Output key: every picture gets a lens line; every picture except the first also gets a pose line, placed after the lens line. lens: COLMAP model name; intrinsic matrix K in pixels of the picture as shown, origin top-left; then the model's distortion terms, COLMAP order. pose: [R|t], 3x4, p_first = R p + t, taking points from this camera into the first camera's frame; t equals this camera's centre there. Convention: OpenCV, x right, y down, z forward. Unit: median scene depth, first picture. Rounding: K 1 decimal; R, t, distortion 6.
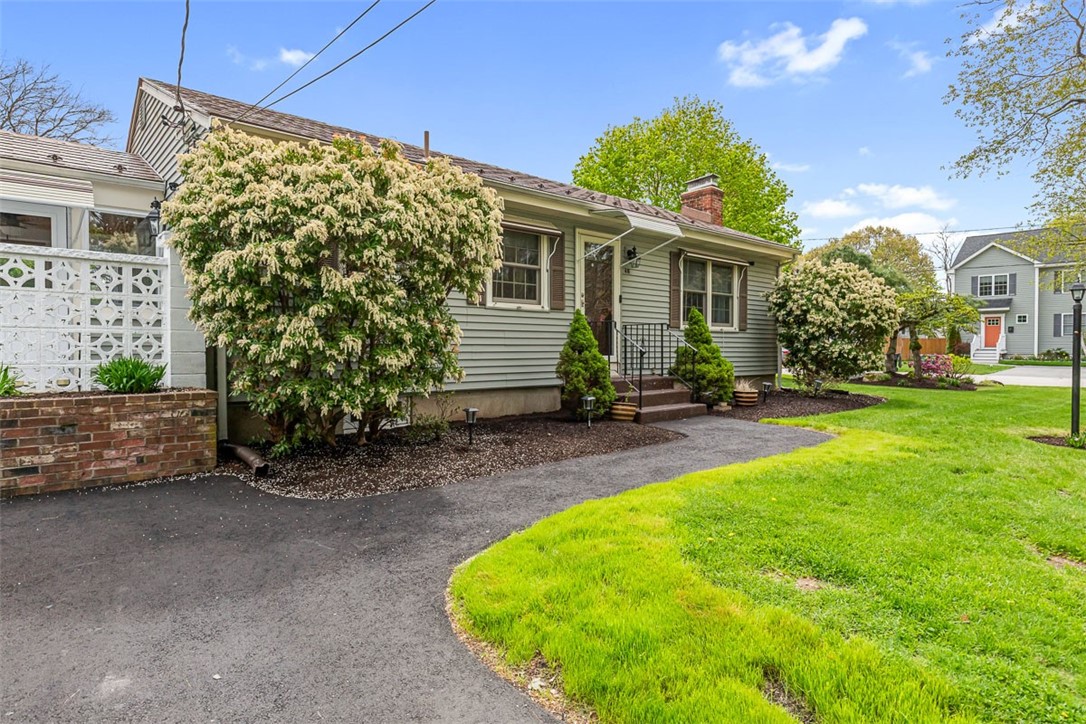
lens RADIAL K [[600.4, 0, 543.2], [0, 600.4, 348.9], [0, 0, 1]] dist [0.000441, 0.000647]
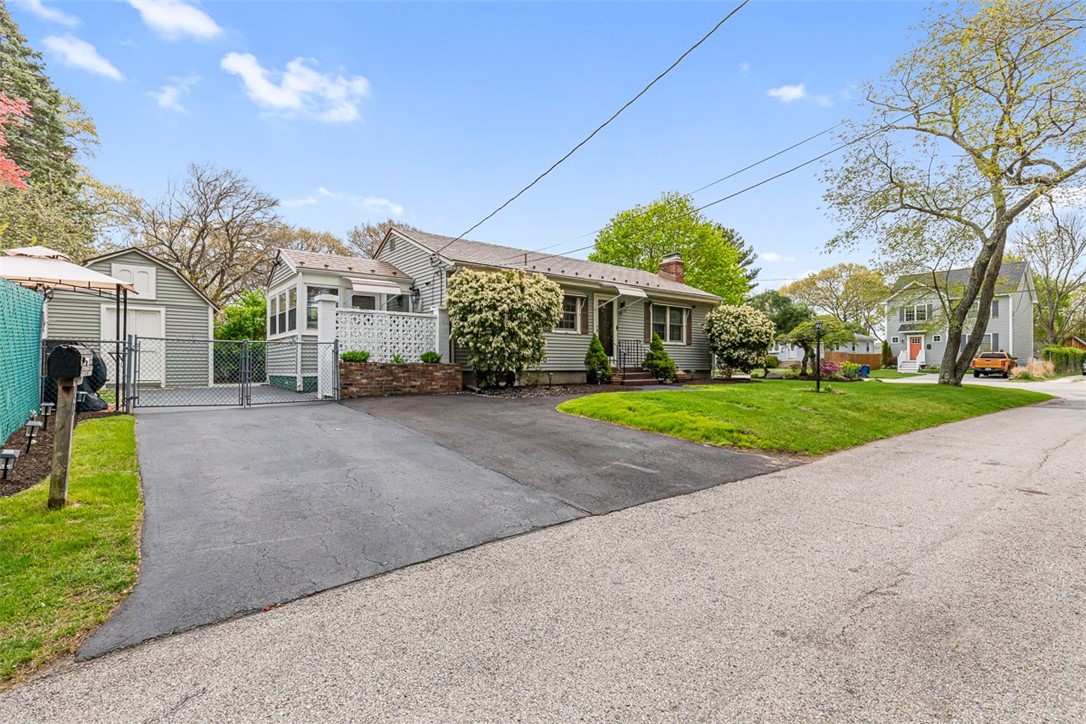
lens RADIAL K [[517.0, 0, 543.0], [0, 517.0, 362.0], [0, 0, 1]] dist [0.000844, 0.000150]
pose [[0.998489, -0.002003, -0.054923, -0.023407], [0.001459, 0.999949, -0.009952, 0.051809], [0.054940, 0.009857, 0.998441, -0.811069]]
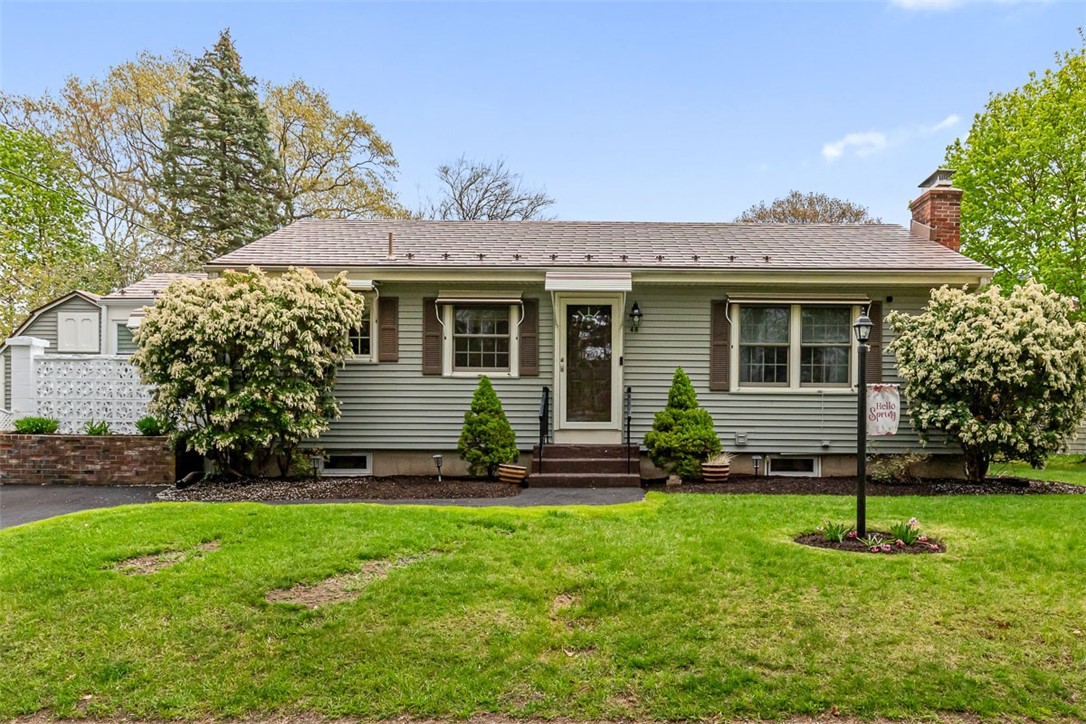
lens RADIAL K [[815.5, 0, 604.7], [0, 815.5, 423.2], [0, 0, 1]] dist [-0.001136, -0.001137]
pose [[0.750533, 0.003235, -0.660825, 1.087128], [-0.007380, 0.999967, -0.003487, 0.019479], [0.660792, 0.007494, 0.750531, 0.054311]]
